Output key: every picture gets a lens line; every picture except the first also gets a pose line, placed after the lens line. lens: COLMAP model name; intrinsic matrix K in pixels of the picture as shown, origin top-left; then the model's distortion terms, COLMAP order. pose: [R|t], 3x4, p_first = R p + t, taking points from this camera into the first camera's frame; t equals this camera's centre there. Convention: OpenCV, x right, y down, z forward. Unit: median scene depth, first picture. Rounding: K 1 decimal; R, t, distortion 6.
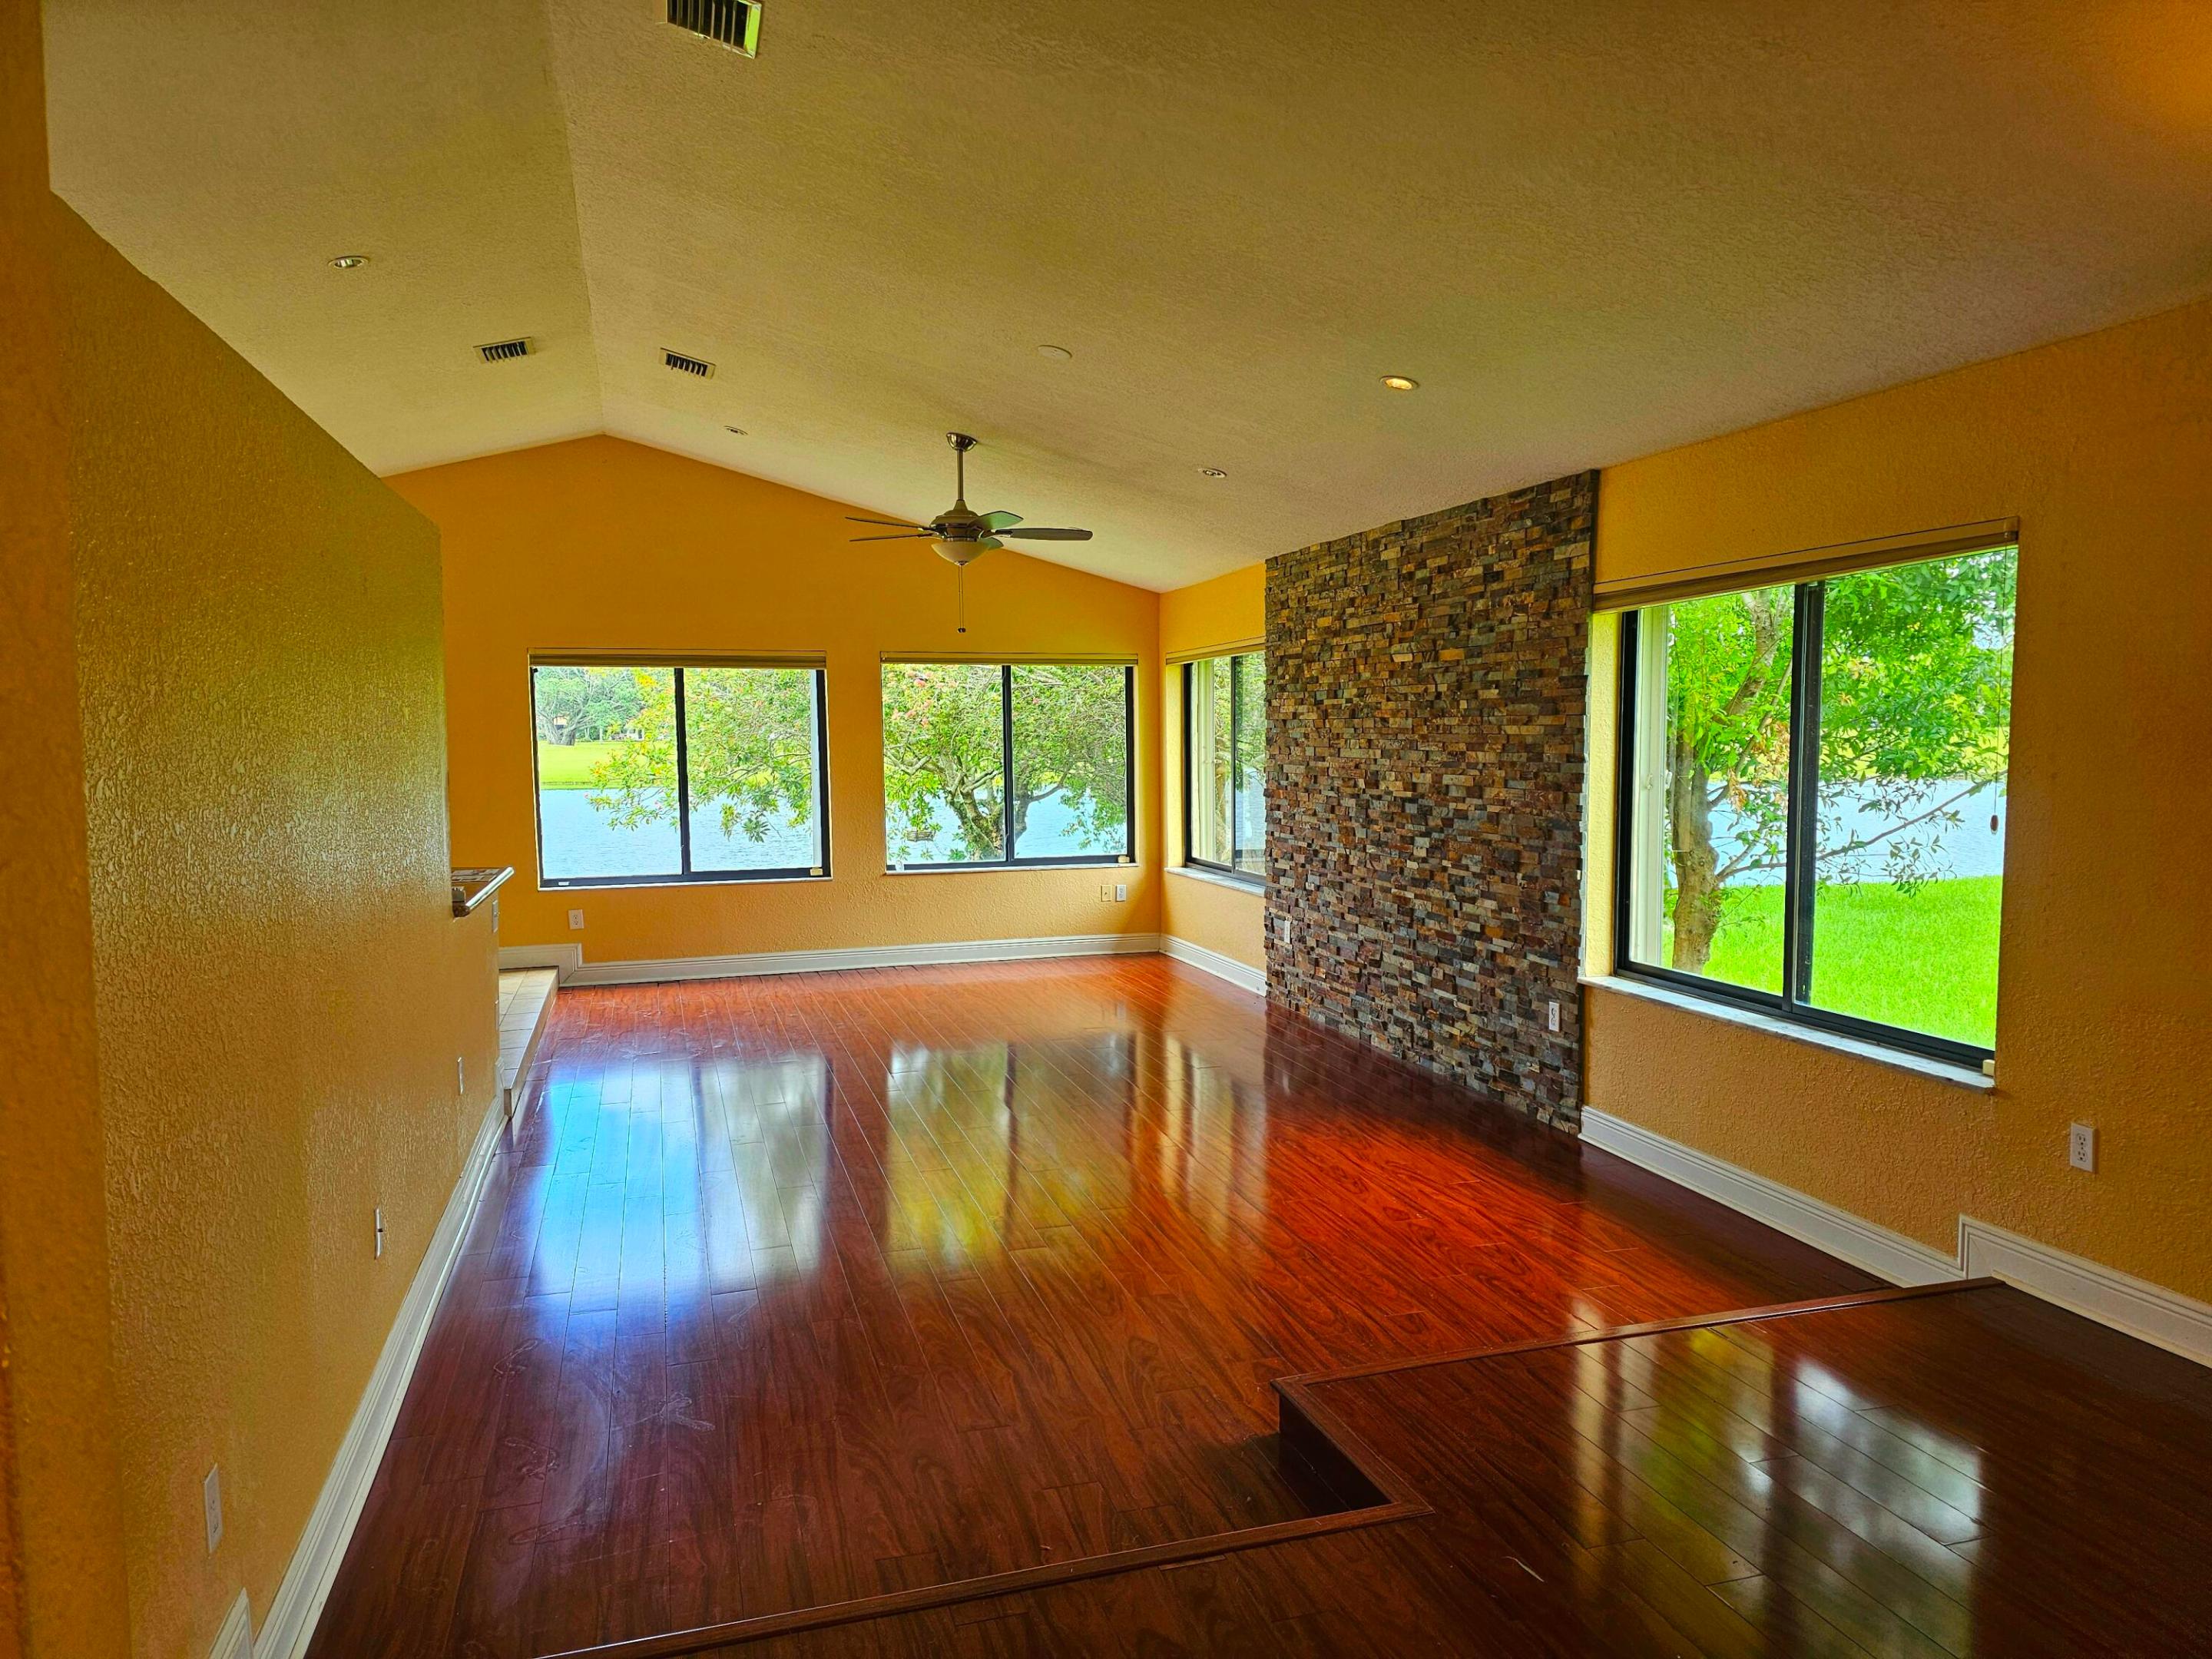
lens RADIAL K [[1478.1, 0, 1102.2], [0, 1478.1, 845.3], [0, 0, 1]] dist [0.074109, -0.074023]
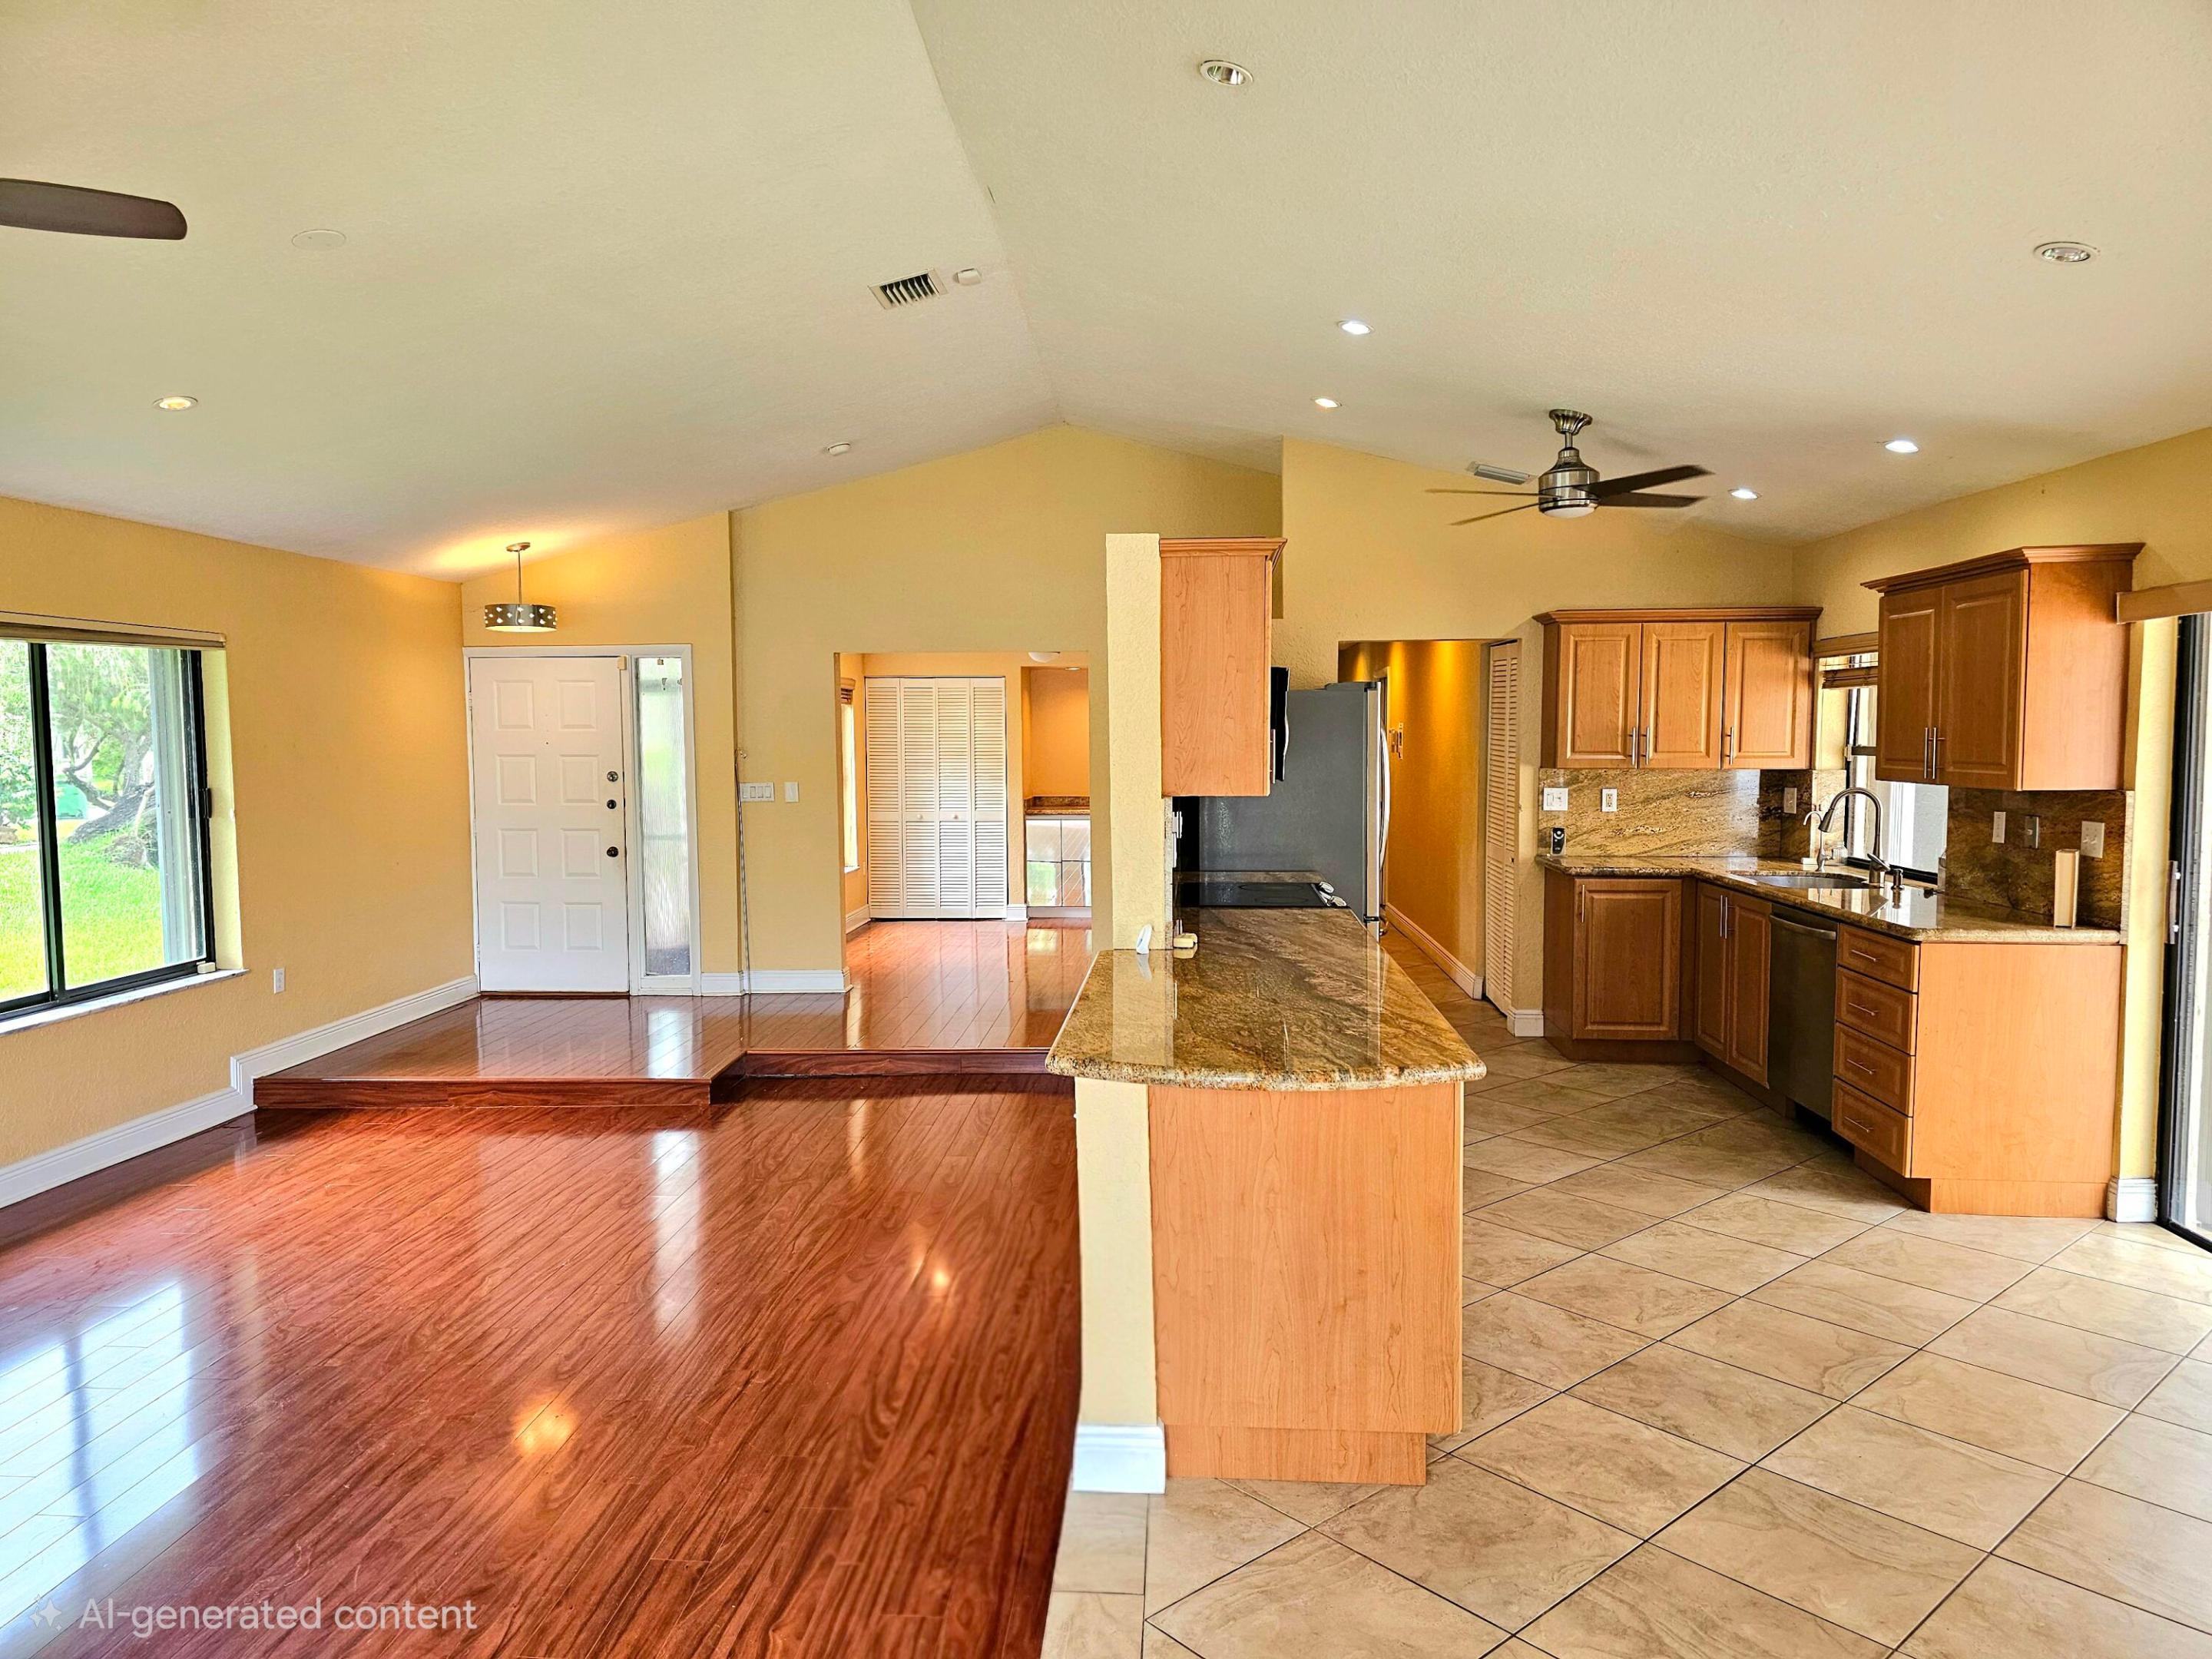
lens RADIAL K [[1478.1, 0, 1096.5], [0, 1478.1, 827.0], [0, 0, 1]] dist [0.074109, -0.074023]
pose [[-0.936094, -0.008943, 0.351637, -0.543196], [0.041354, 0.989946, 0.135266, -0.113083], [-0.349311, 0.141163, -0.926312, 1.340194]]
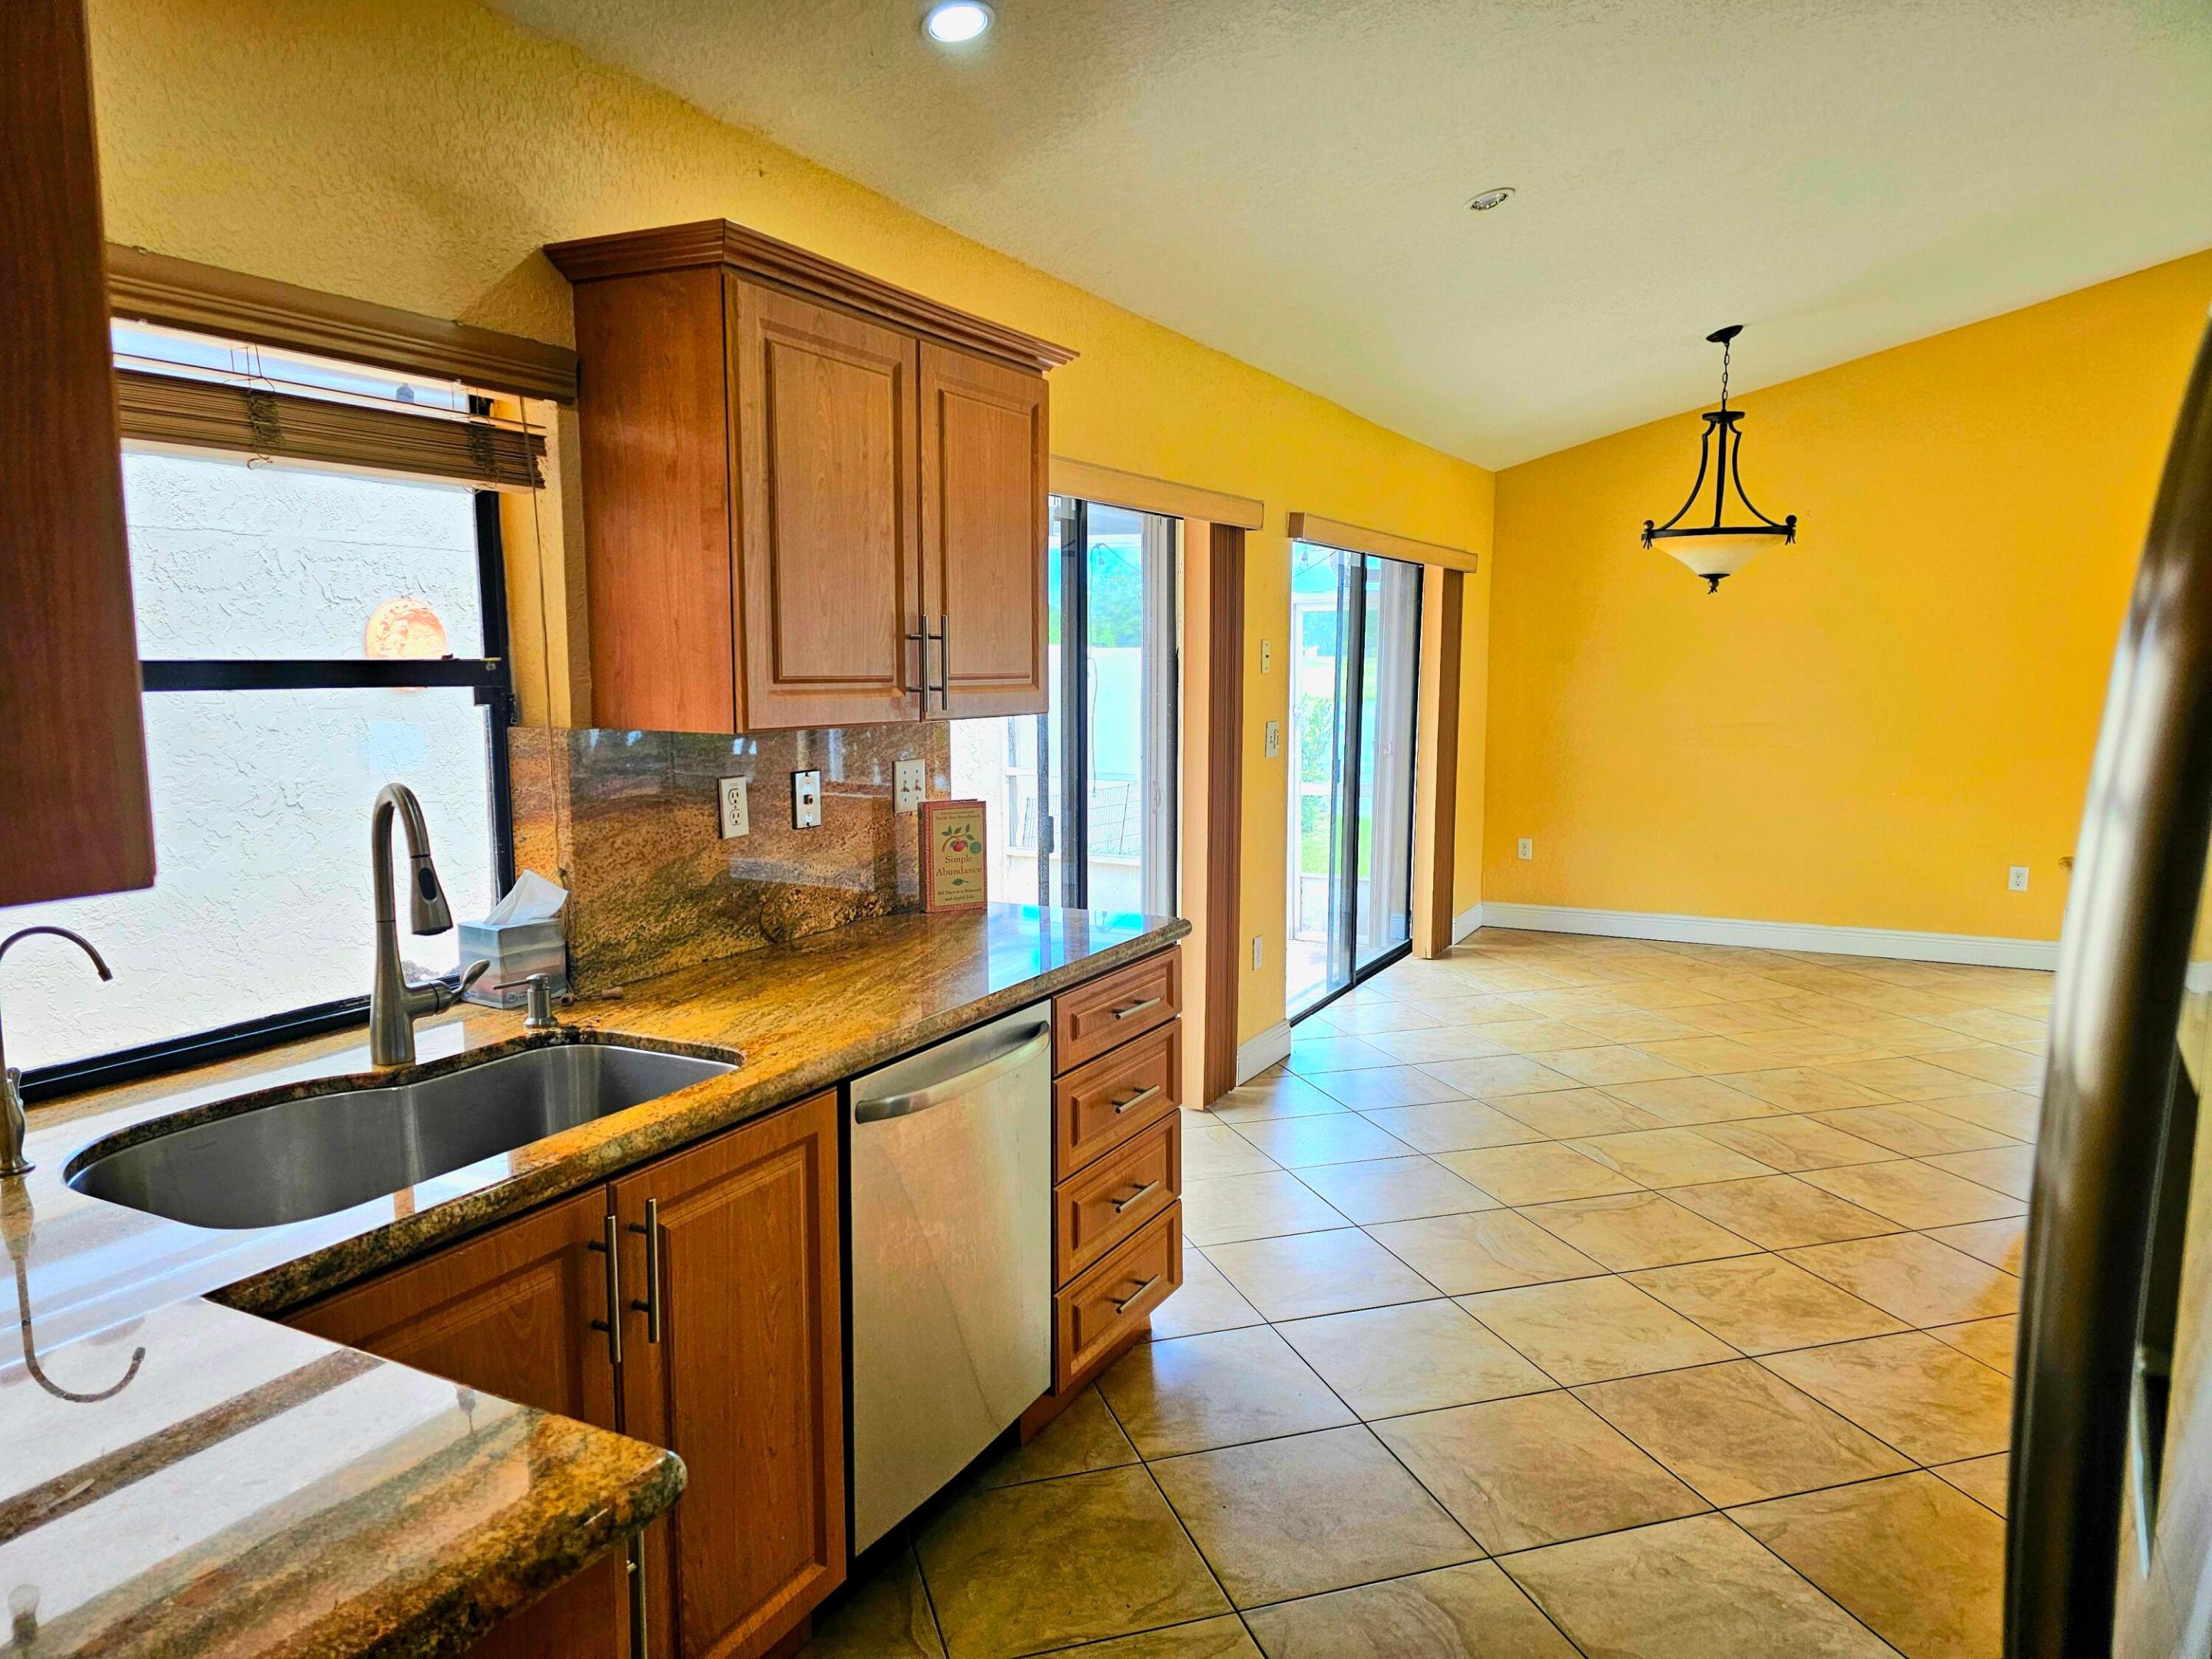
lens RADIAL K [[1478.1, 0, 1110.6], [0, 1478.1, 858.6], [0, 0, 1]] dist [0.074109, -0.074023]
pose [[0.716407, 0.104632, -0.689792, -0.348809], [-0.061953, 0.994325, 0.086481, -0.010460], [0.694927, -0.019221, 0.718824, 0.183408]]
